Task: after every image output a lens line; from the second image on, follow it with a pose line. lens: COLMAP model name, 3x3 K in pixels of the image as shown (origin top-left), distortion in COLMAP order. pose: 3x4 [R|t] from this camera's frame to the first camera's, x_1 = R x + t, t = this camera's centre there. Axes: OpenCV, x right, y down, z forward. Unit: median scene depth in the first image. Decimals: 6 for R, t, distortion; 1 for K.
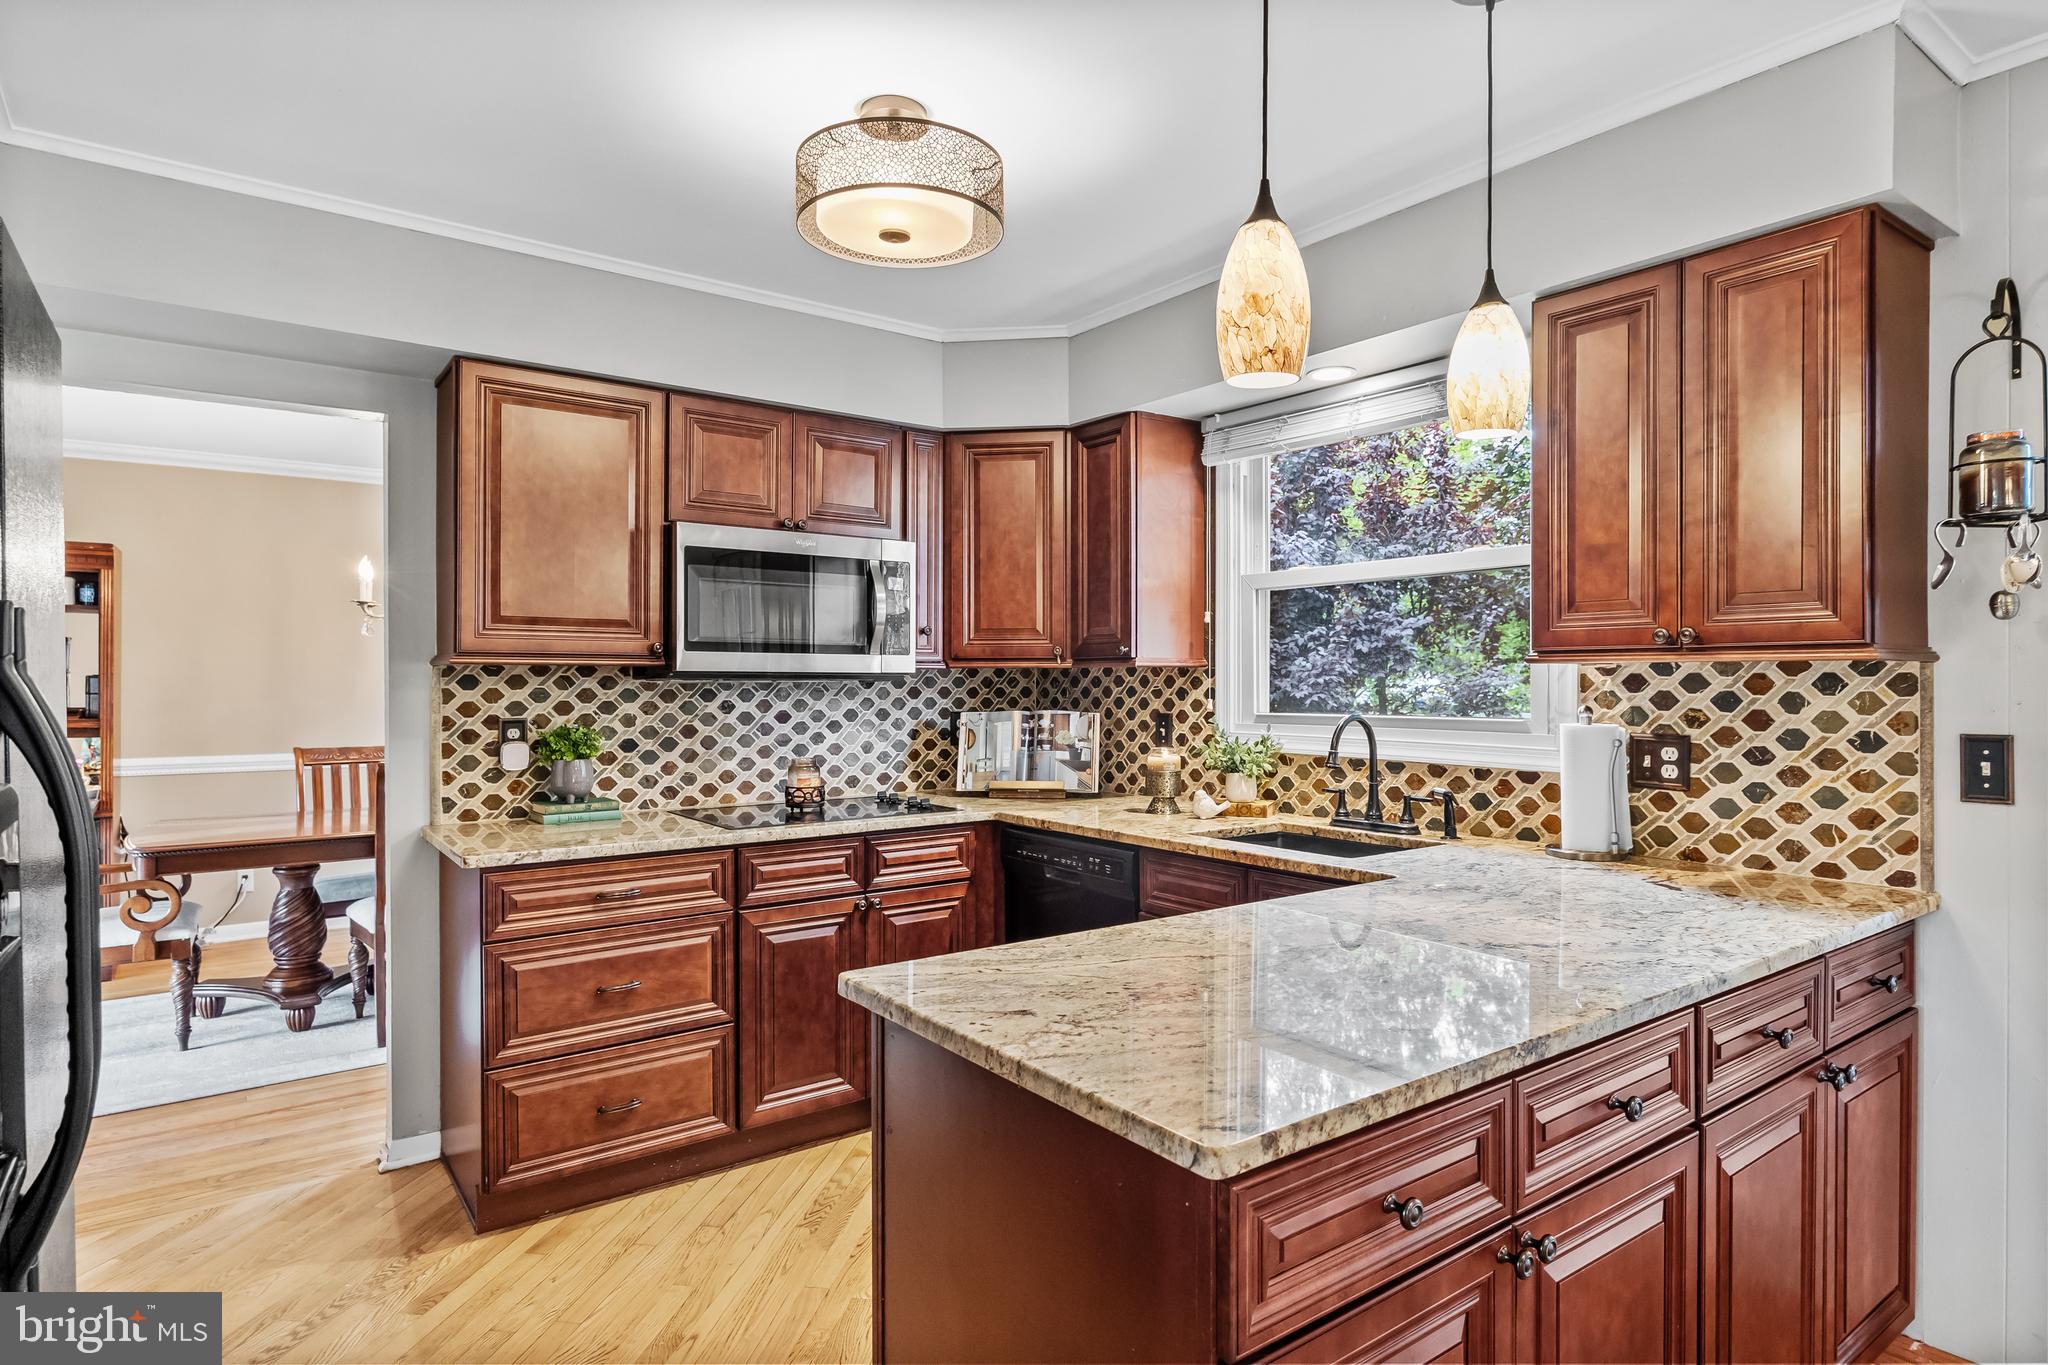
lens RADIAL K [[1110.1, 0, 1020.8], [0, 1110.1, 687.7], [0, 0, 1]] dist [-0.003958, -0.000686]
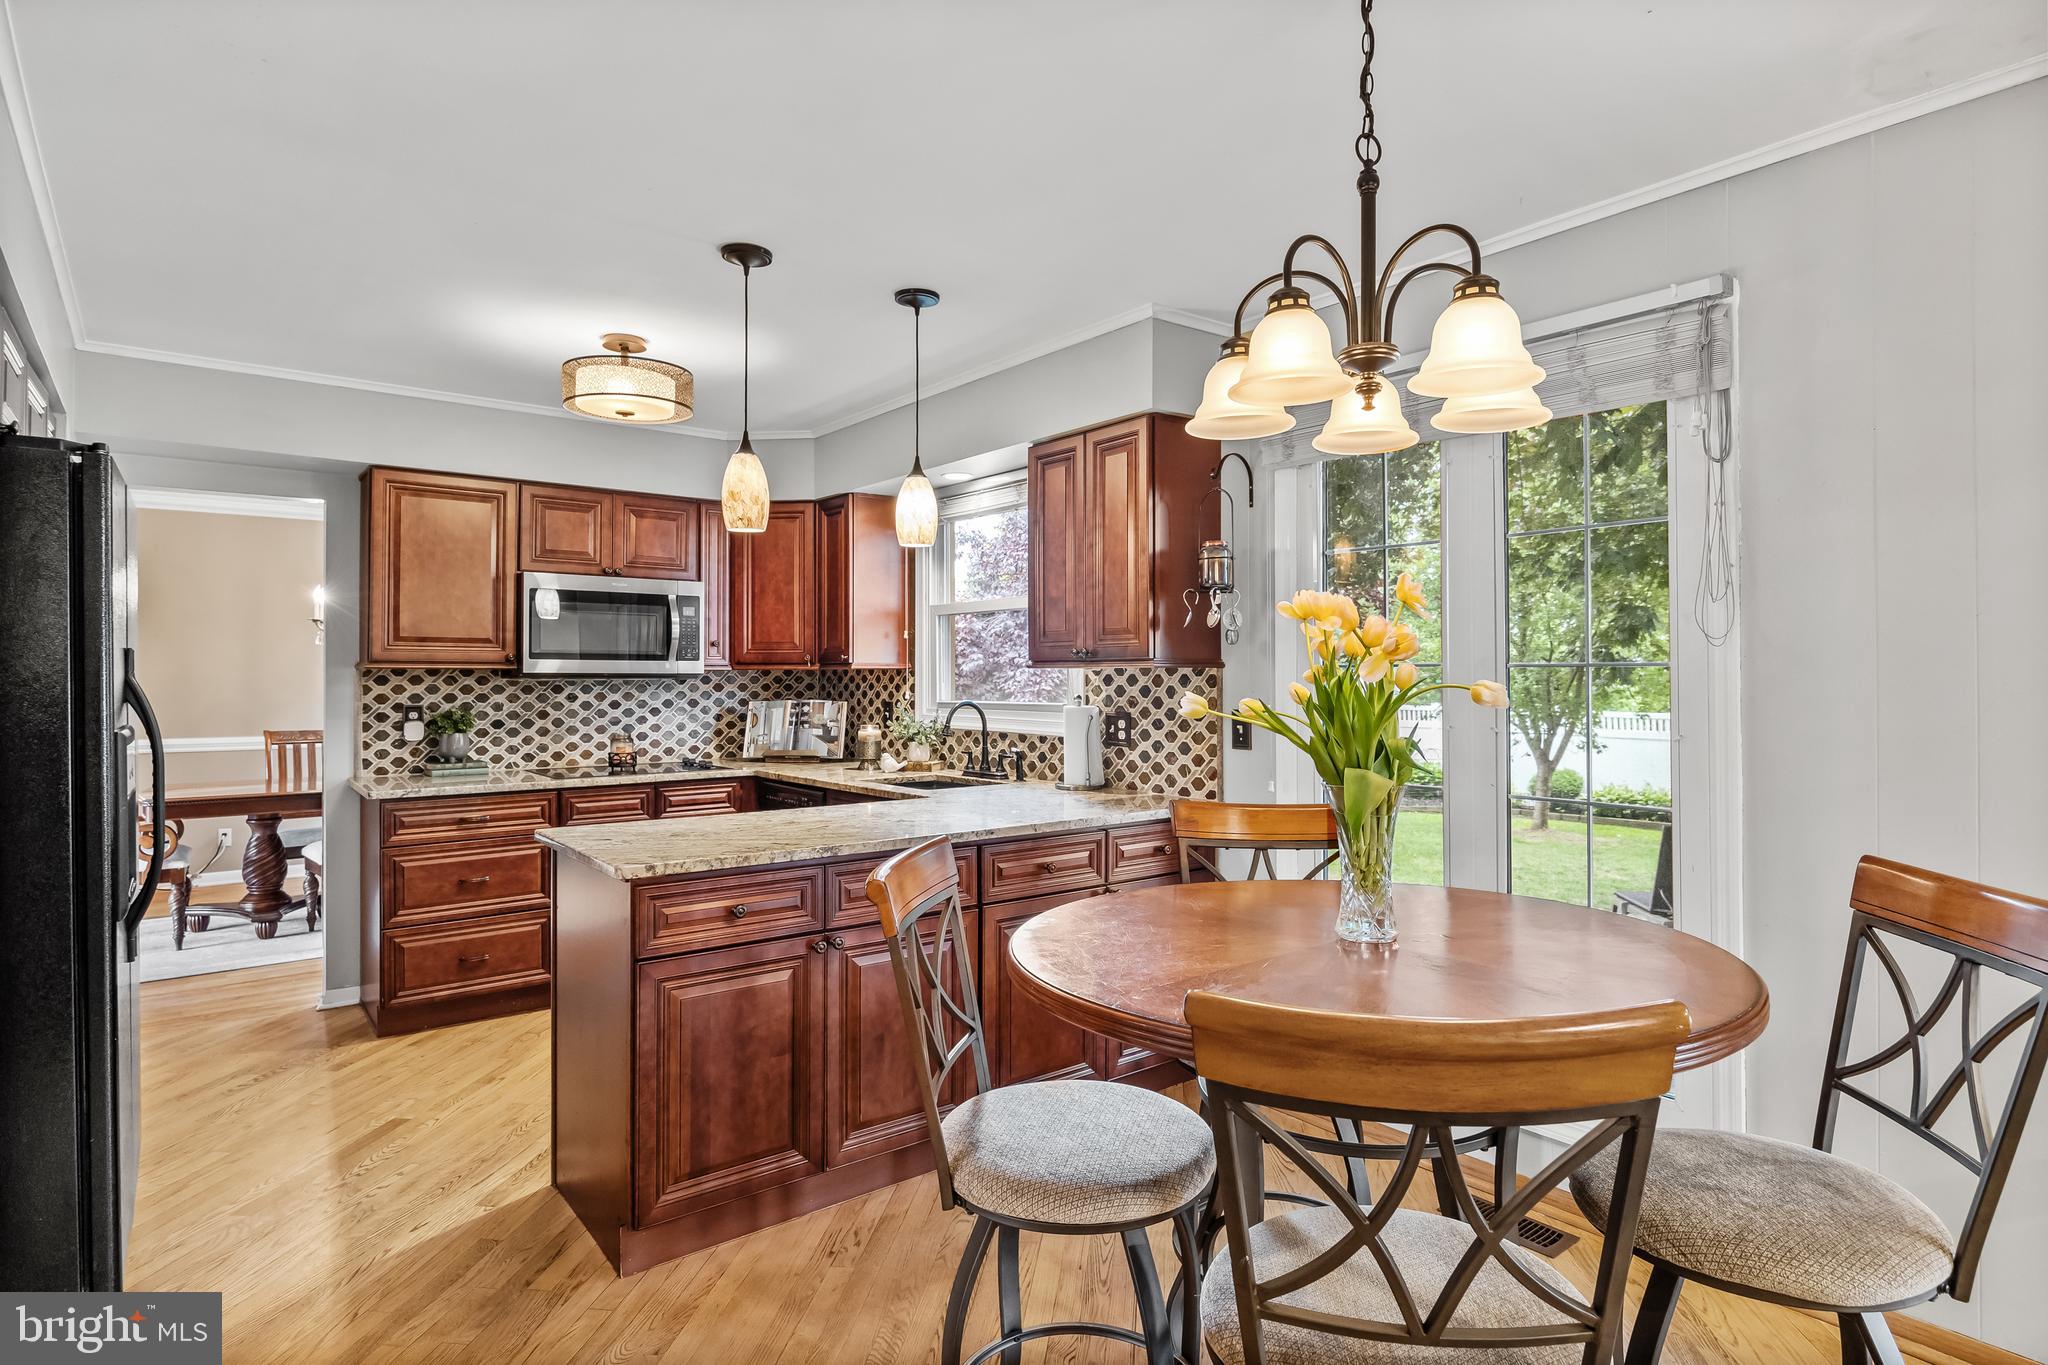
lens RADIAL K [[1110.1, 0, 1035.9], [0, 1110.1, 670.3], [0, 0, 1]] dist [-0.003958, -0.000686]
pose [[0.999743, -0.001146, 0.022641, 0.335487], [0.001415, 0.999929, -0.011872, 0.000229], [-0.022626, 0.011901, 0.999673, -0.488372]]
